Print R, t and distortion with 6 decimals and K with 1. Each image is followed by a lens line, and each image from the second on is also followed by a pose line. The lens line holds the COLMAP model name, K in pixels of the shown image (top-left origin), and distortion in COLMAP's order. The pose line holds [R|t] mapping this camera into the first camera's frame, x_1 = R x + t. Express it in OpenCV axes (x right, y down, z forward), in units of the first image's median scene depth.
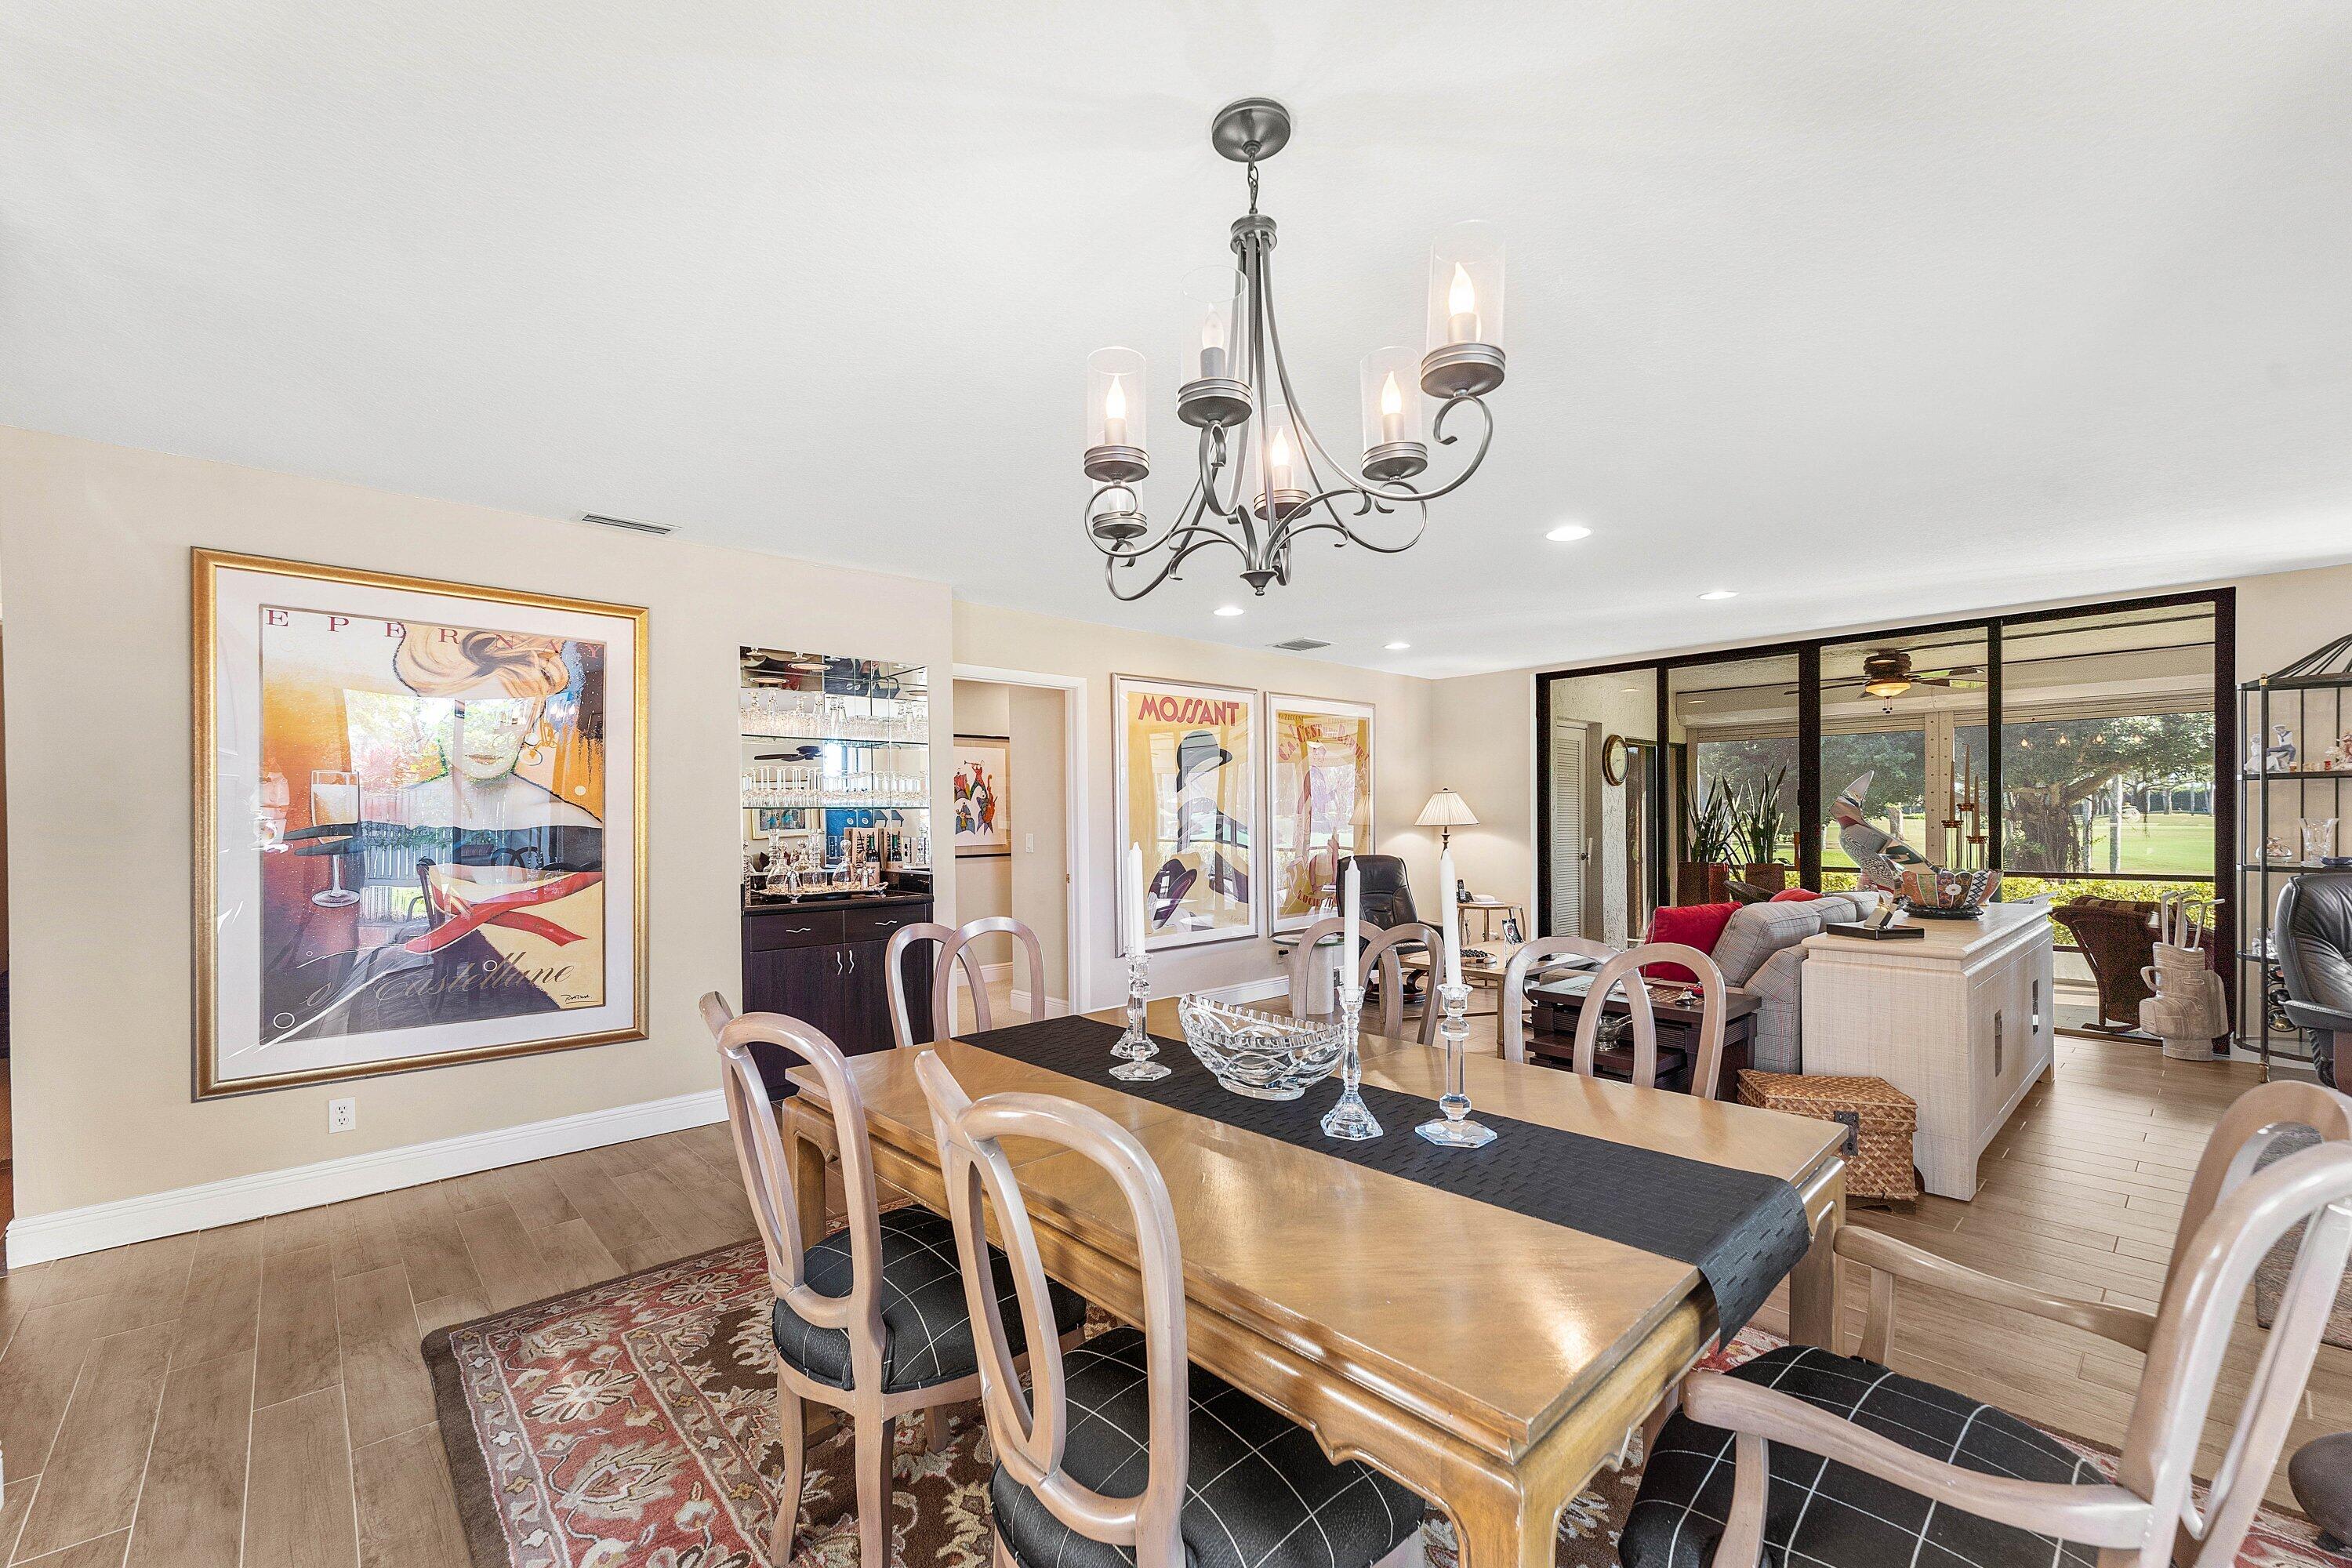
lens RADIAL K [[964.8, 0, 1197.2], [0, 964.8, 831.7], [0, 0, 1]] dist [0.000894, -0.000371]
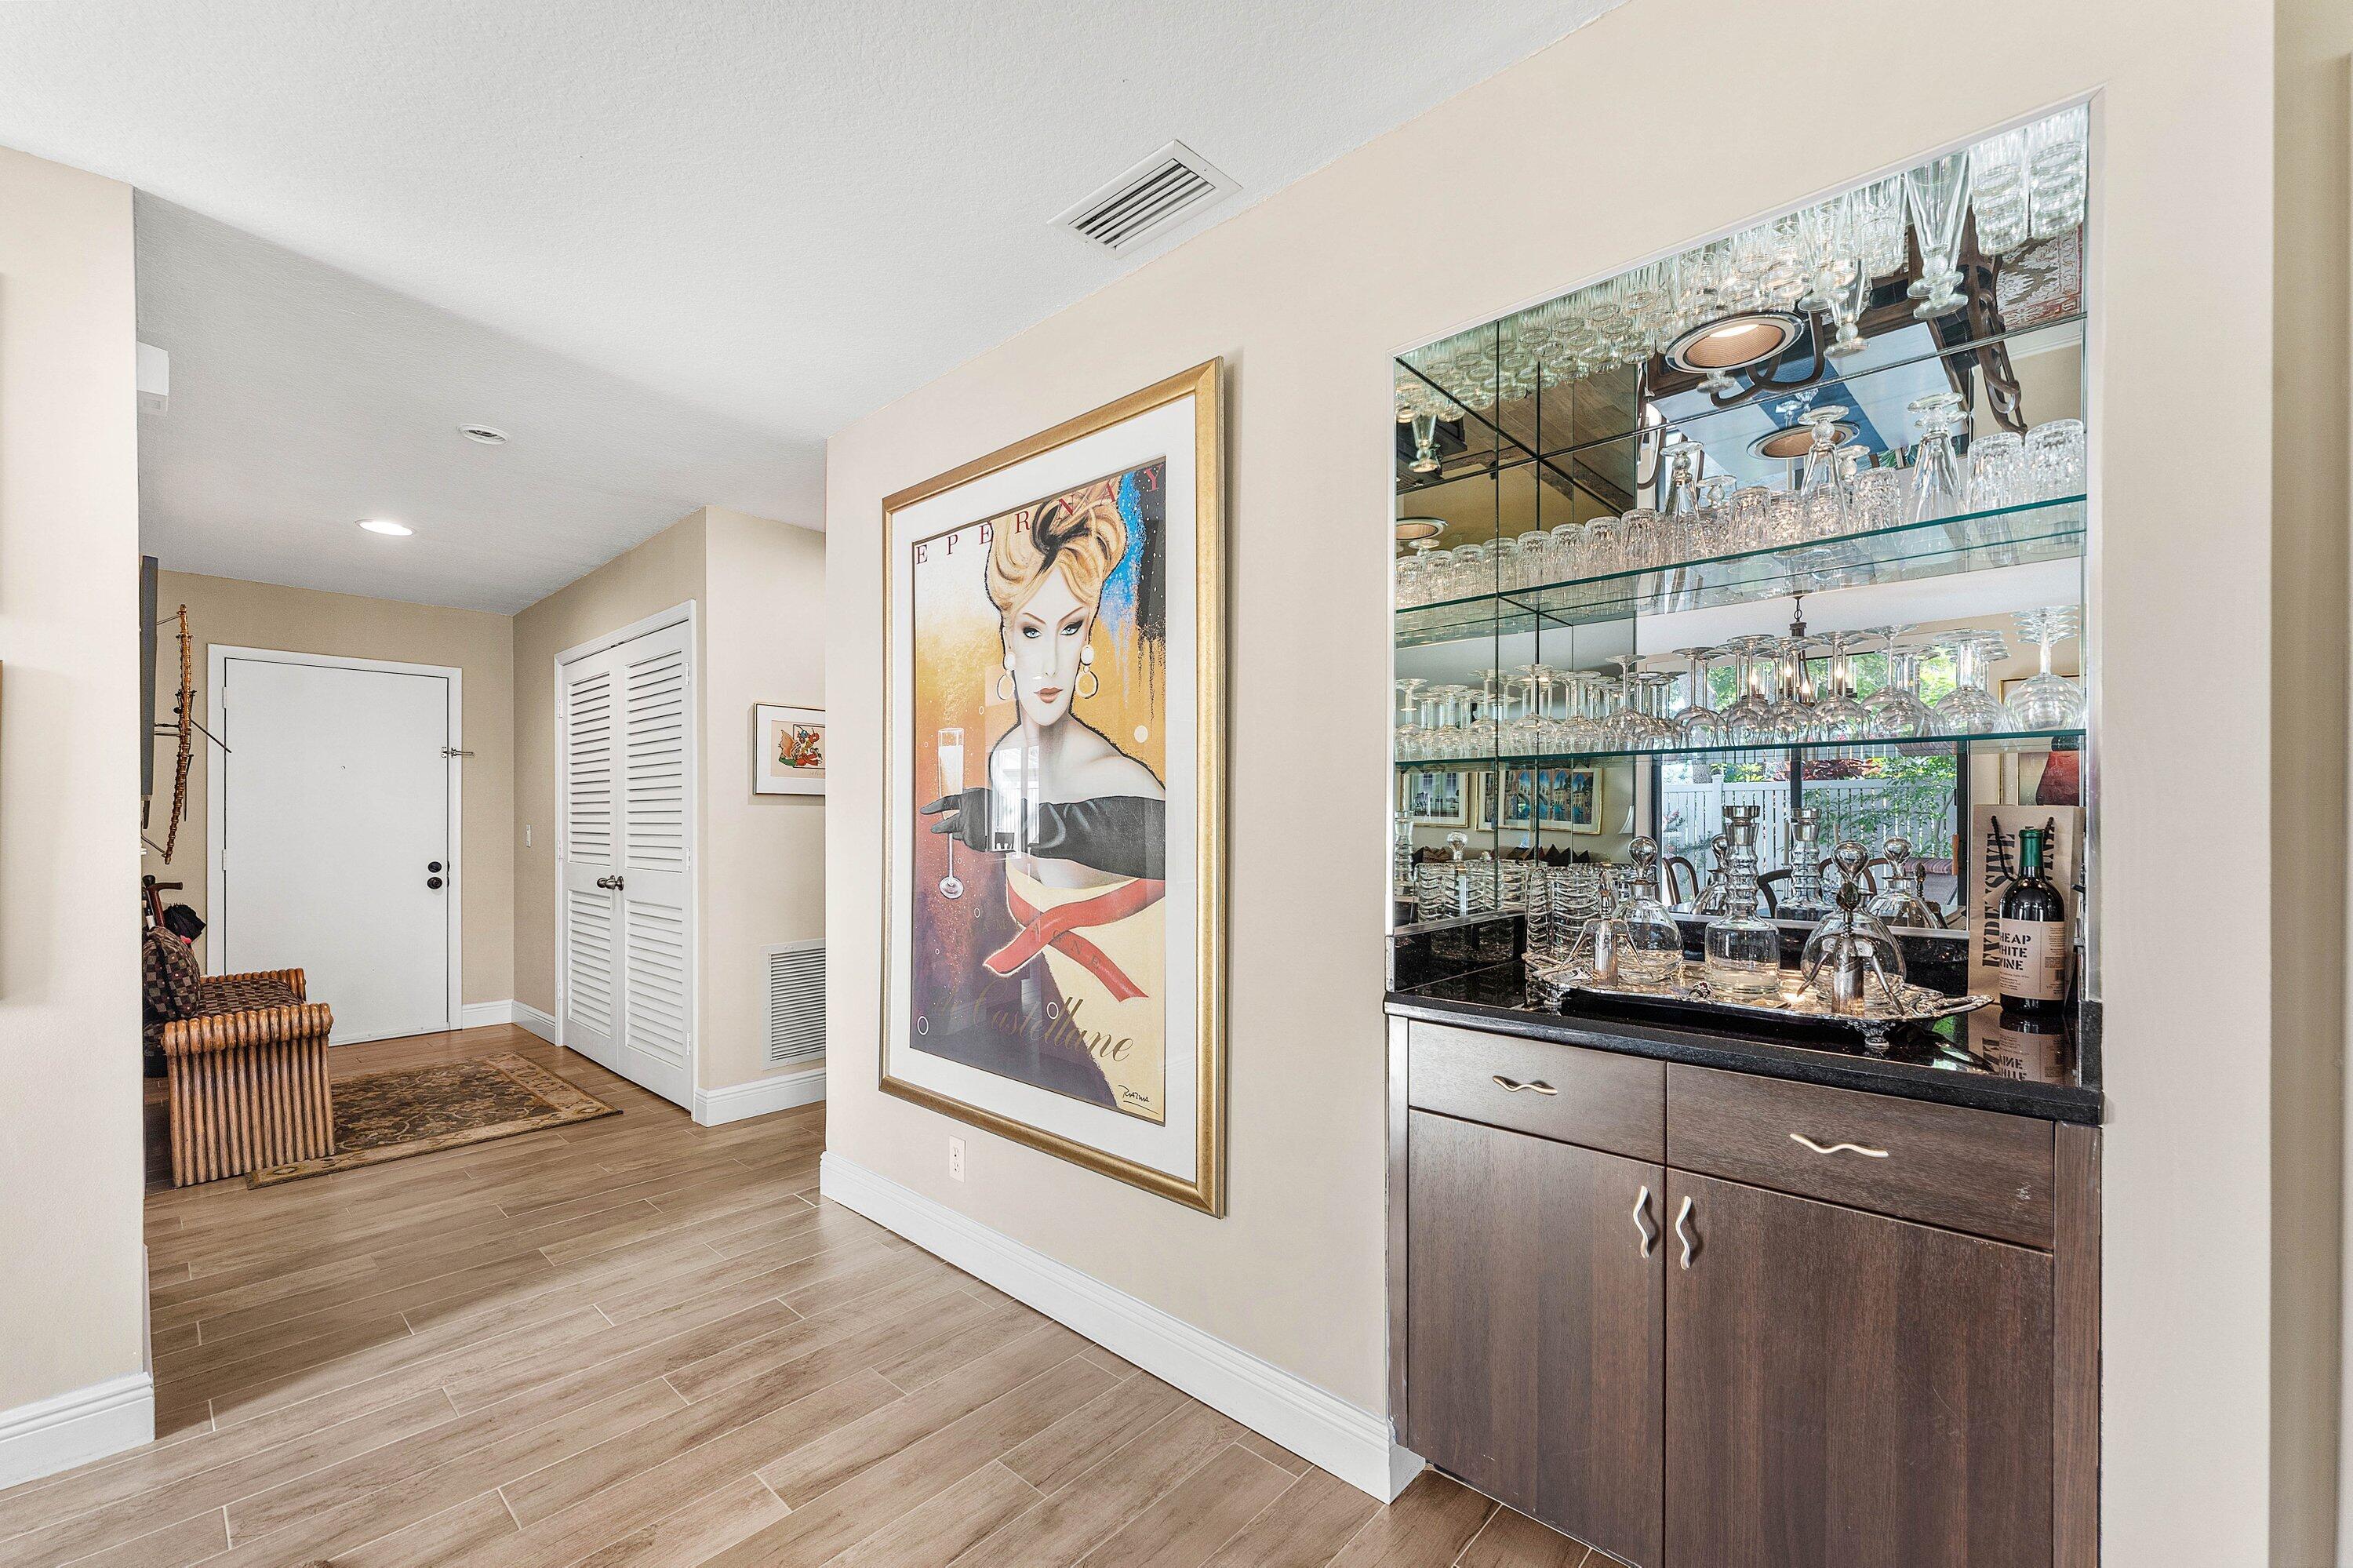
lens RADIAL K [[965.2, 0, 1131.5], [0, 965.2, 822.2], [0, 0, 1]] dist [0.000894, -0.000371]
pose [[0.056859, 0.015176, -0.998267, -0.057715], [-0.011252, 0.999831, 0.014559, 0.000708], [0.998319, 0.010405, 0.057021, 0.748286]]
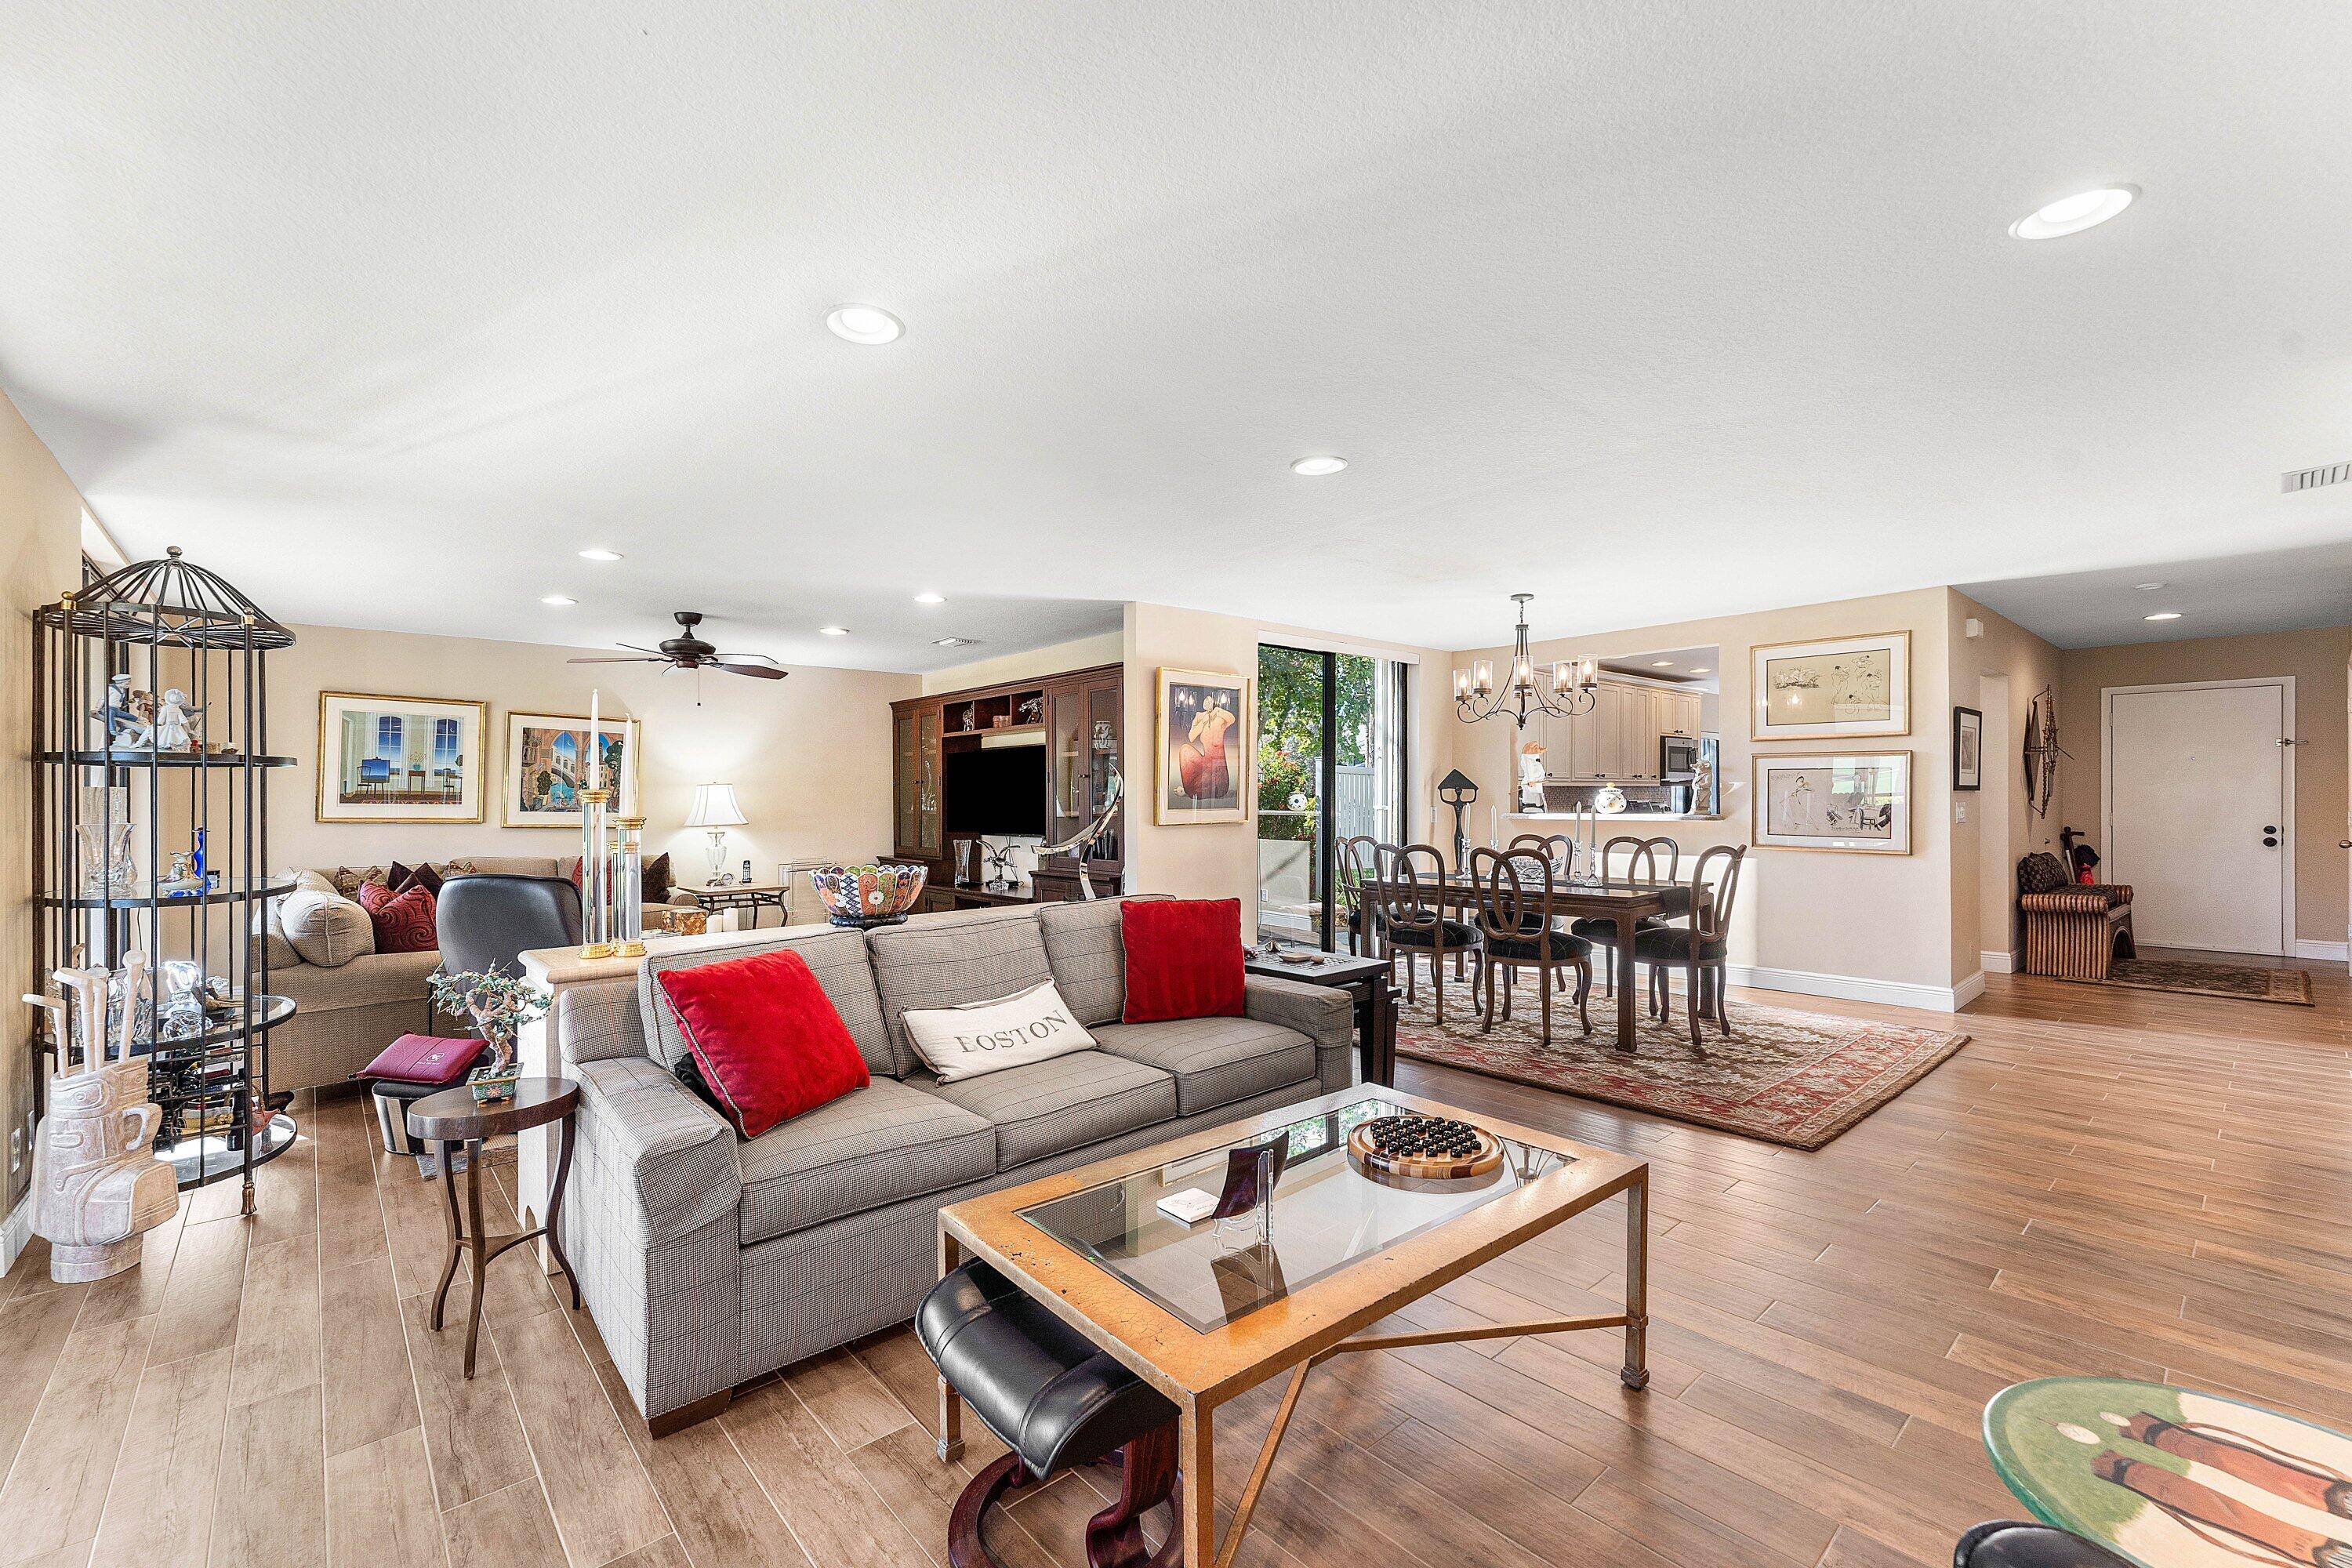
lens RADIAL K [[964.8, 0, 1181.6], [0, 964.8, 795.5], [0, 0, 1]] dist [0.000894, -0.000371]
pose [[-0.999468, 0.019156, 0.026410, 0.400630], [0.019418, 0.999764, 0.009703, -0.021409], [-0.026218, 0.010211, -0.999604, 1.520770]]
